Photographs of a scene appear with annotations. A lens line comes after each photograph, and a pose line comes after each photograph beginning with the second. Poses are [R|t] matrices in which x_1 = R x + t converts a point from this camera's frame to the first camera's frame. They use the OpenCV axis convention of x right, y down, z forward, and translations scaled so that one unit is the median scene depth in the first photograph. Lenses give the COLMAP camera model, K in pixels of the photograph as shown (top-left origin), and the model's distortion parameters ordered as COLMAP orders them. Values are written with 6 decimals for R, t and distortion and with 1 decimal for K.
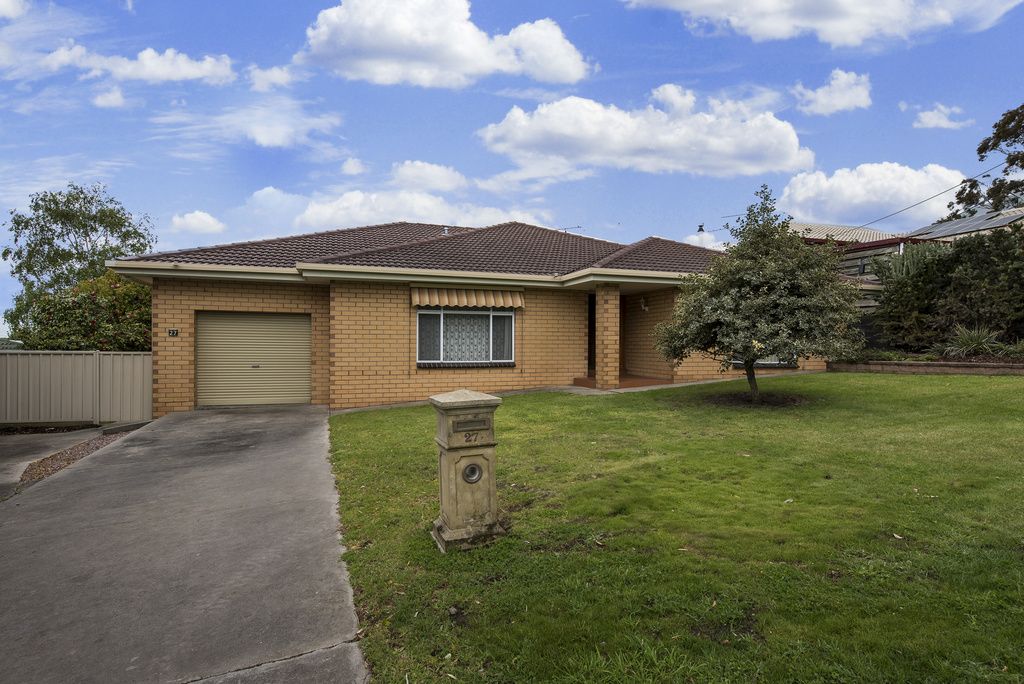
lens RADIAL K [[548.8, 0, 512.0], [0, 548.8, 342.0], [0, 0, 1]] dist [-0.006860, -0.001484]
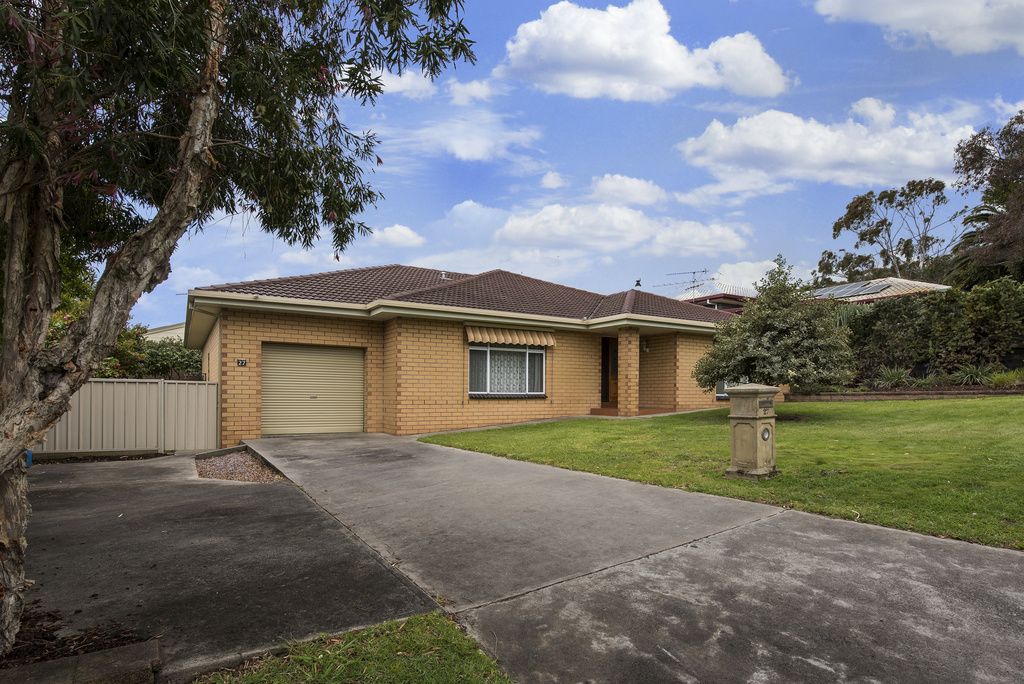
lens RADIAL K [[560.0, 0, 512.5], [0, 560.0, 394.0], [0, 0, 1]] dist [-0.000944, -0.000195]
pose [[0.975051, 0.002391, 0.221970, -0.342332], [-0.003234, 0.999989, 0.003432, 0.034818], [-0.221960, -0.004064, 0.975047, -0.128632]]
